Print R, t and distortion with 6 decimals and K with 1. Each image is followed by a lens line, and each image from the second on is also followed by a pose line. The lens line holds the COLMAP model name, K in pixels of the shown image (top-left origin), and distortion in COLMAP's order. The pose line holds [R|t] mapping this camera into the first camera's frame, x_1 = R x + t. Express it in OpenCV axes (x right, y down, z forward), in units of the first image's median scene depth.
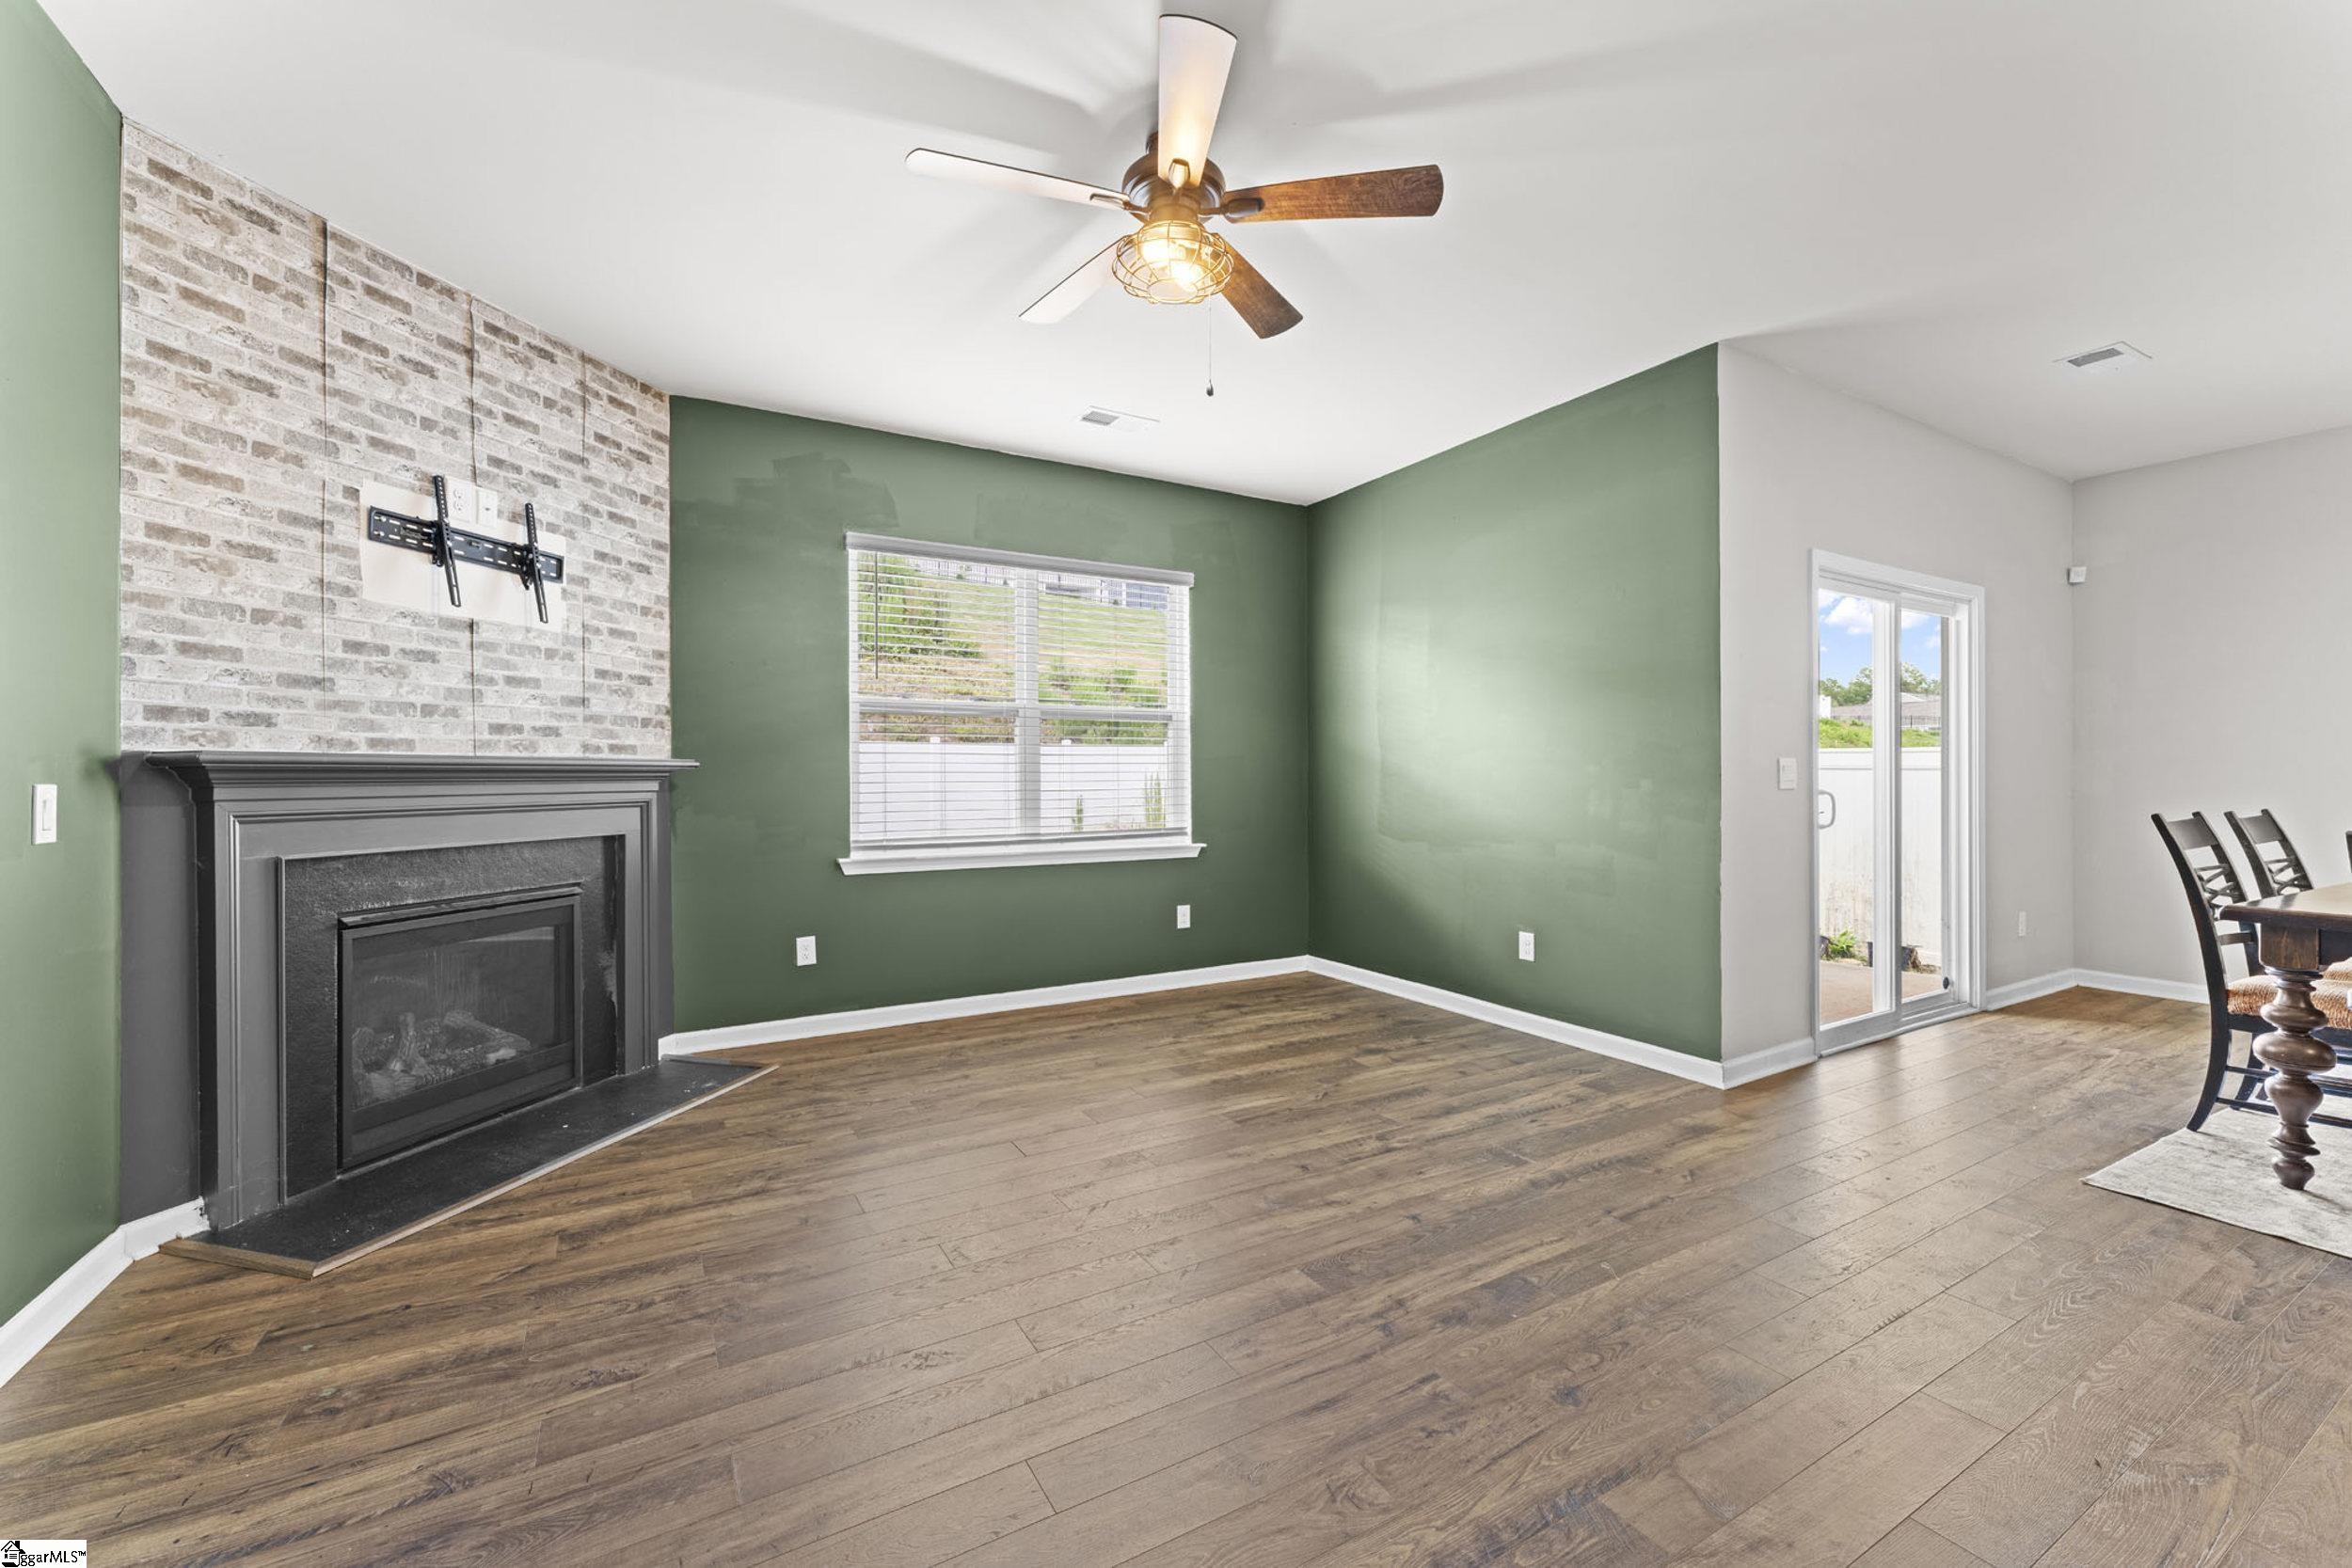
lens RADIAL K [[940.2, 0, 1169.2], [0, 940.2, 780.8], [0, 0, 1]] dist [-0.000570, -0.000272]
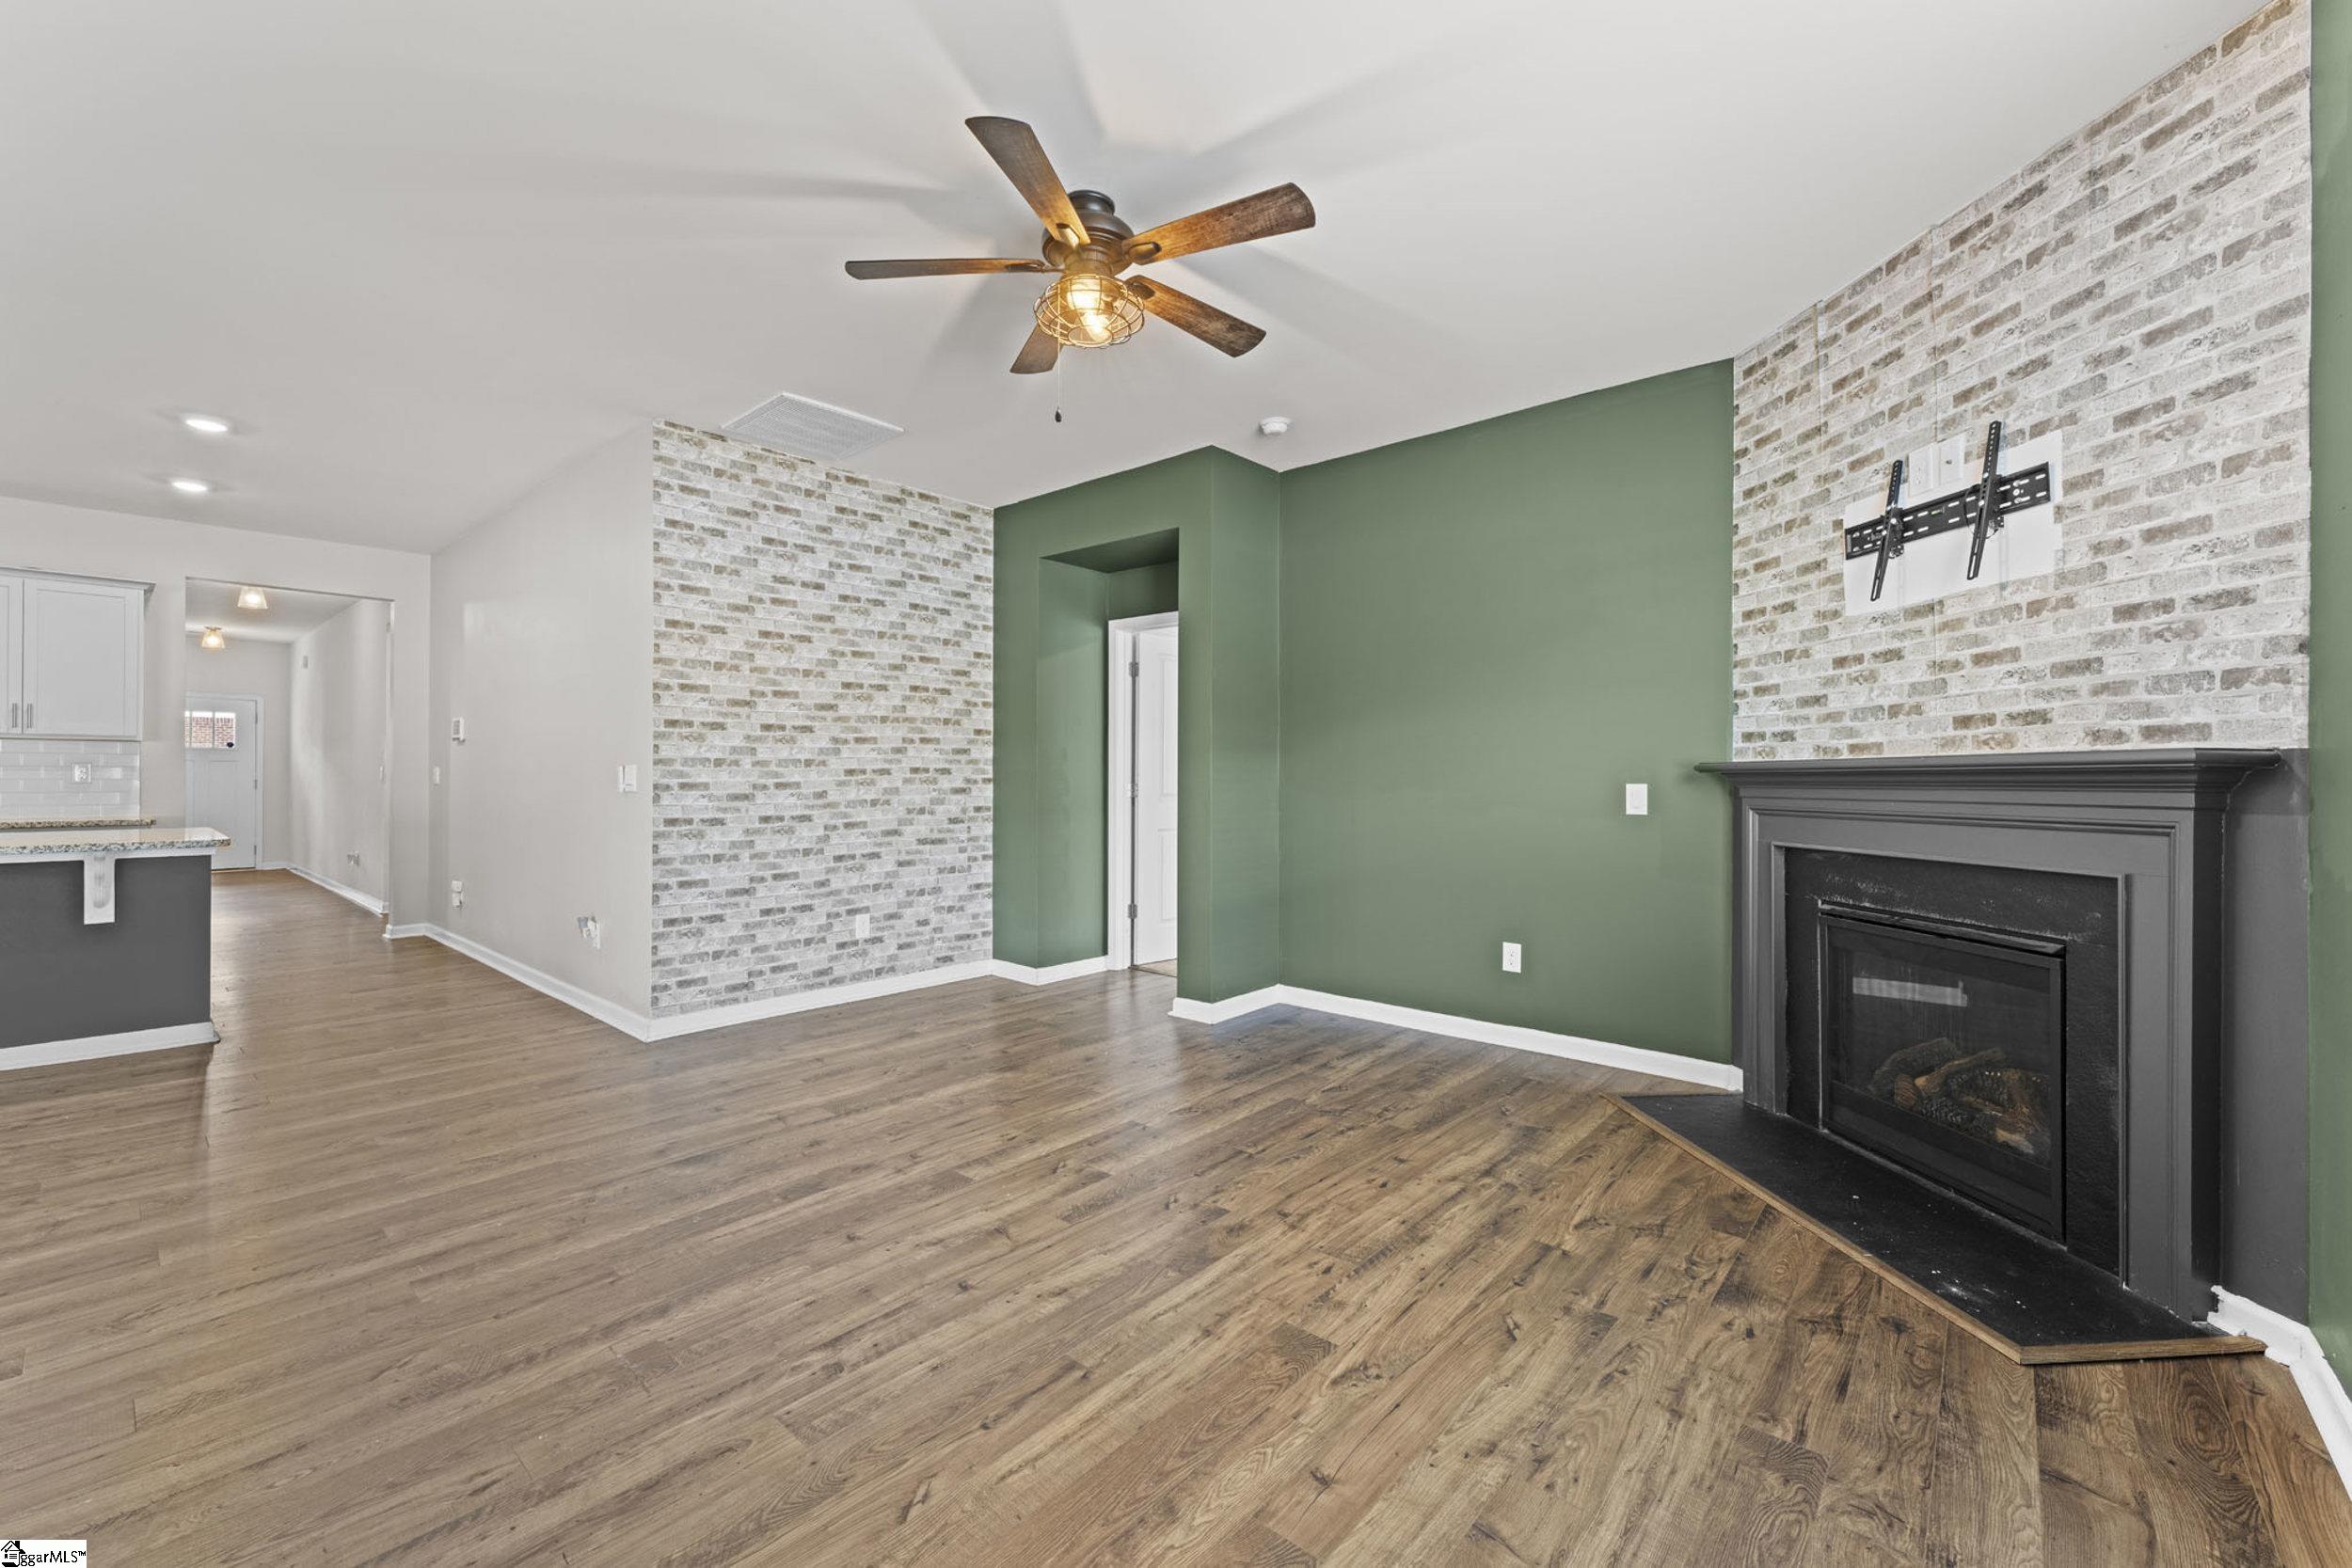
lens RADIAL K [[945.2, 0, 1168.6], [0, 945.2, 776.5], [0, 0, 1]] dist [-0.001281, -0.000140]
pose [[-0.945657, 0.000161, -0.325166, 0.203836], [-0.000787, 0.999996, 0.002786, -0.009505], [0.325166, 0.002890, -0.945653, 1.532502]]
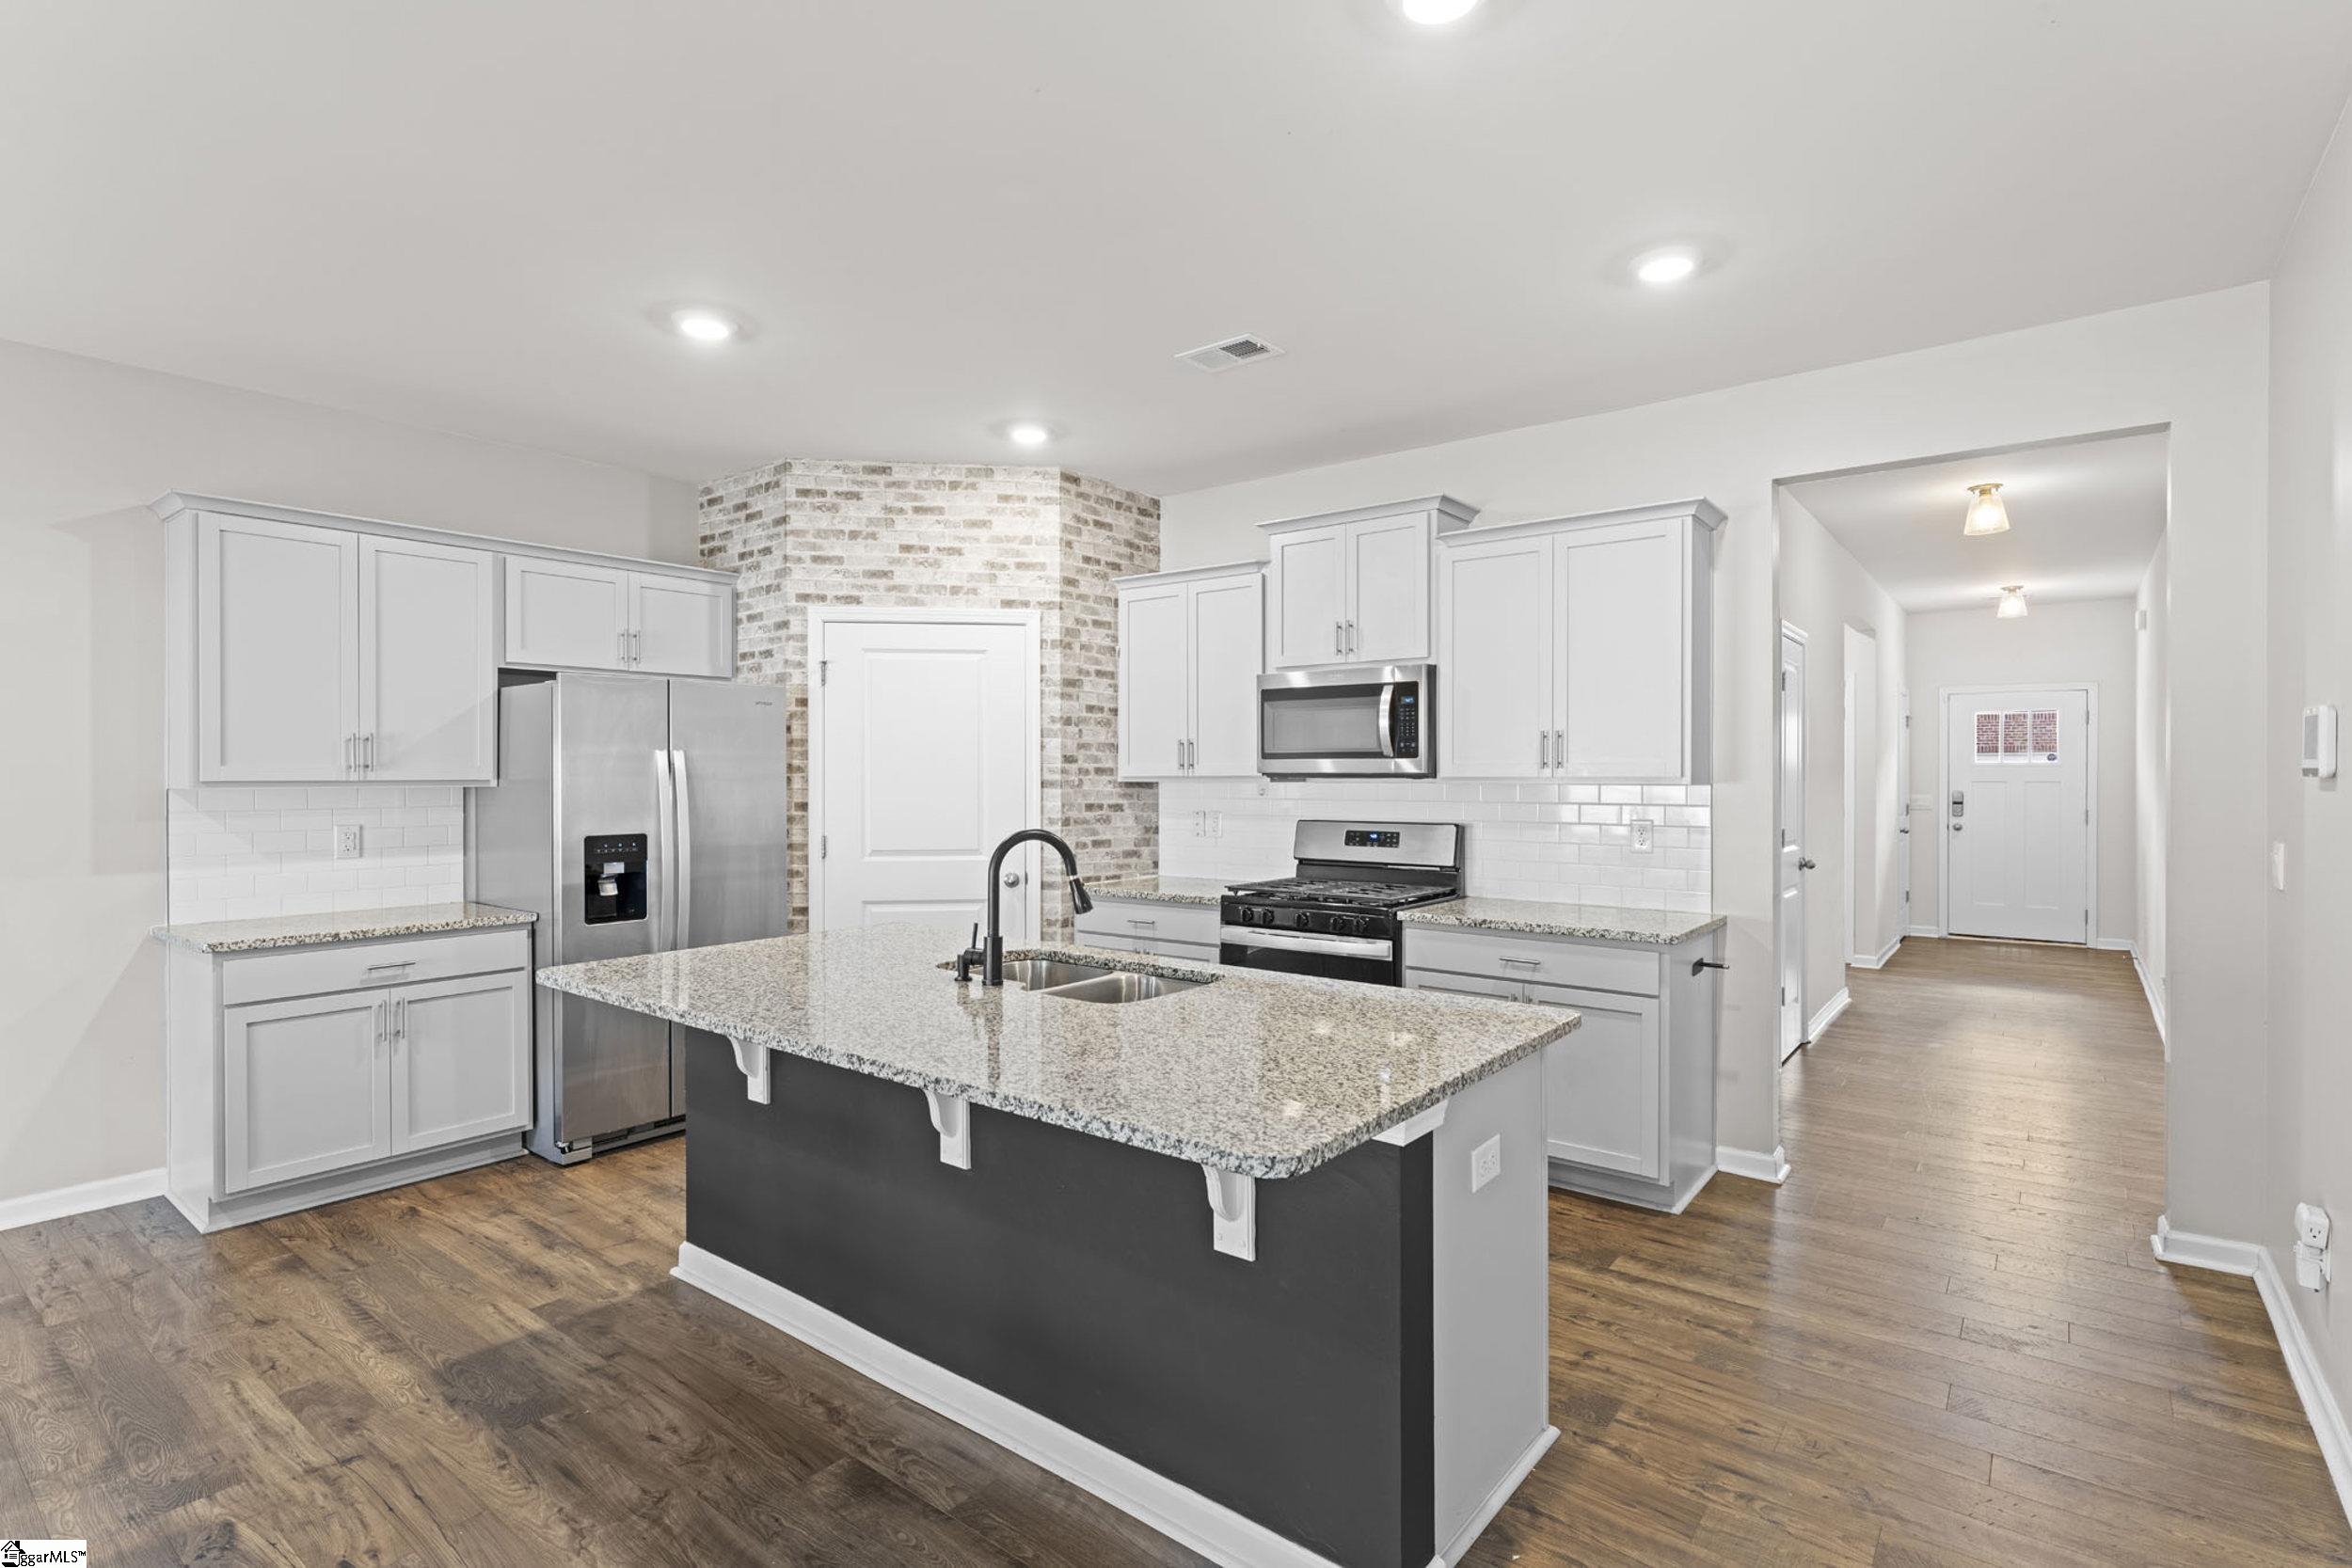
lens RADIAL K [[1134.2, 0, 1167.6], [0, 1134.2, 778.9], [0, 0, 1]] dist [0.001198, 0.000575]
pose [[-0.370724, -0.000306, 0.928743, 0.537934], [0.005075, 0.999984, 0.002355, -0.081584], [-0.928729, 0.005586, -0.370716, 0.207692]]
